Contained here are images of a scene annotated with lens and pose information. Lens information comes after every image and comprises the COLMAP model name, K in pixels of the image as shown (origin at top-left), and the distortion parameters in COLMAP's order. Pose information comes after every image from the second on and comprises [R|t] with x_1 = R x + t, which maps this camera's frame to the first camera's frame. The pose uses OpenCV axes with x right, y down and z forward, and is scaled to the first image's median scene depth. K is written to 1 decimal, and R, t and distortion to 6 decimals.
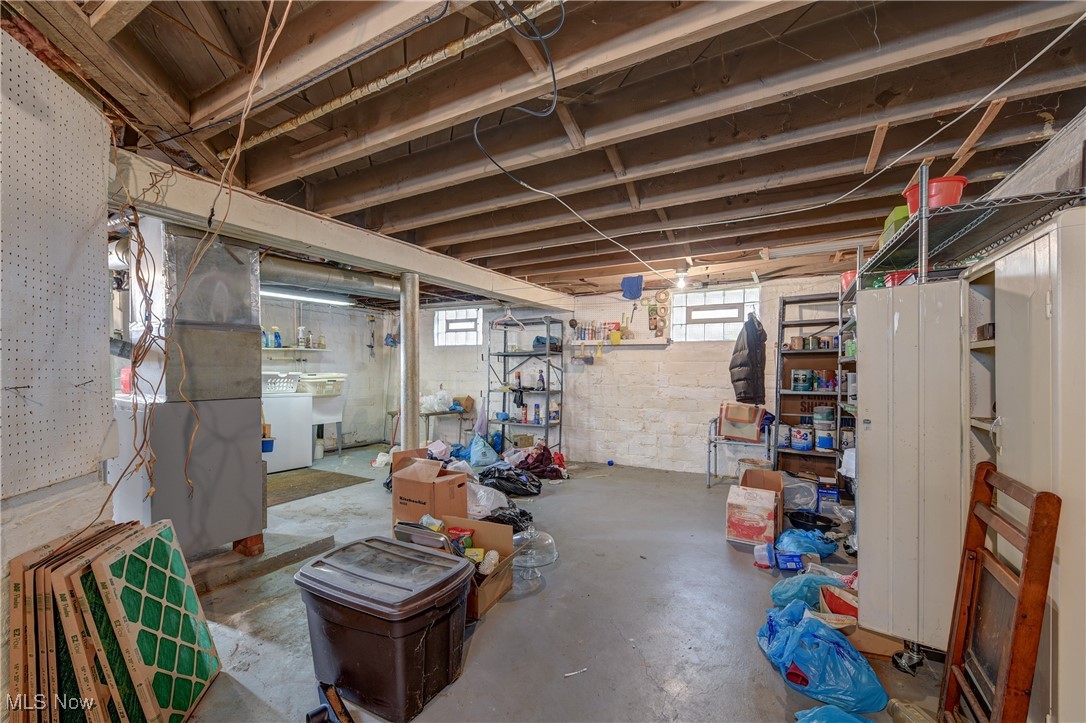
lens RADIAL K [[425.1, 0, 541.1], [0, 425.1, 366.4], [0, 0, 1]] dist [0.015807, -0.006380]
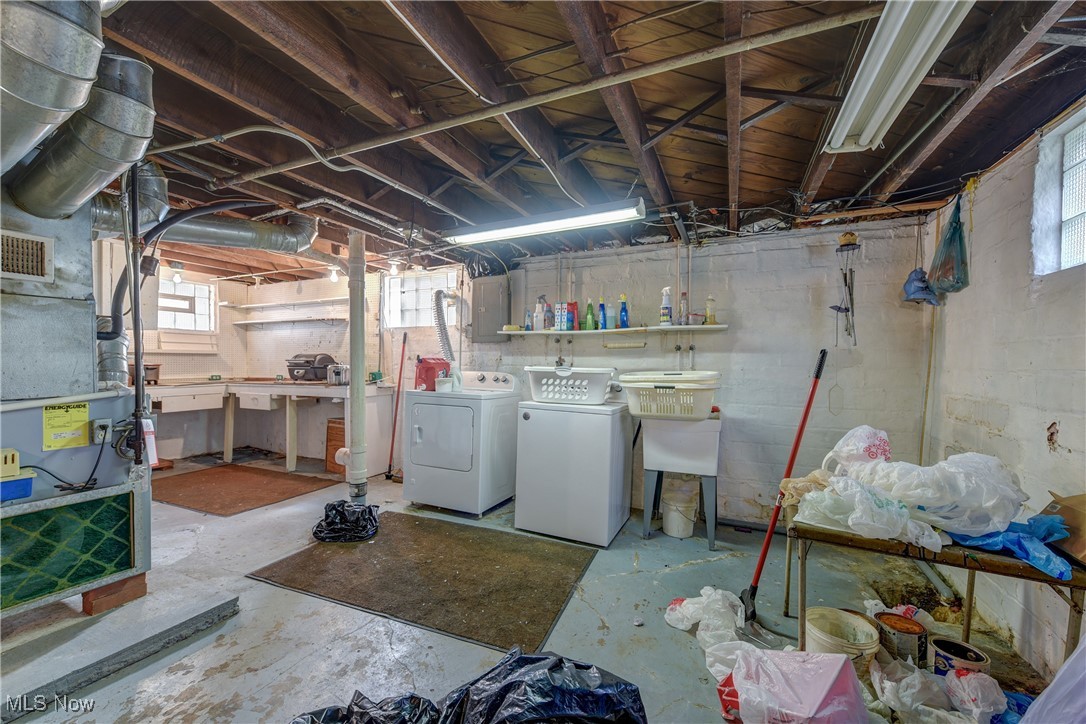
lens RADIAL K [[425.1, 0, 541.1], [0, 425.1, 366.9], [0, 0, 1]] dist [0.015807, -0.006380]
pose [[0.062017, 0.008998, -0.998035, -0.027560], [-0.002805, 0.999957, 0.008841, 0.009065], [0.998071, 0.002251, 0.062040, 1.265938]]
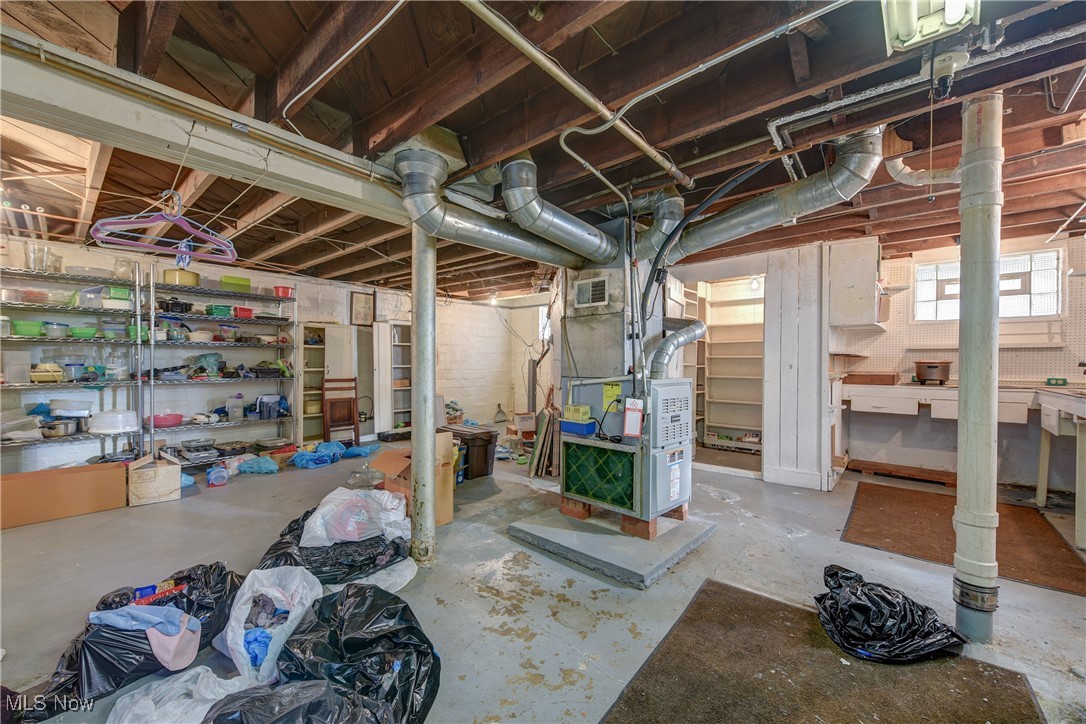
lens RADIAL K [[425.1, 0, 541.1], [0, 425.1, 366.9], [0, 0, 1]] dist [0.015807, -0.006380]
pose [[-0.976479, -0.006900, 0.215503, -0.597207], [-0.004980, 0.999943, 0.009454, 0.023995], [-0.215556, 0.008159, -0.976457, 1.508113]]
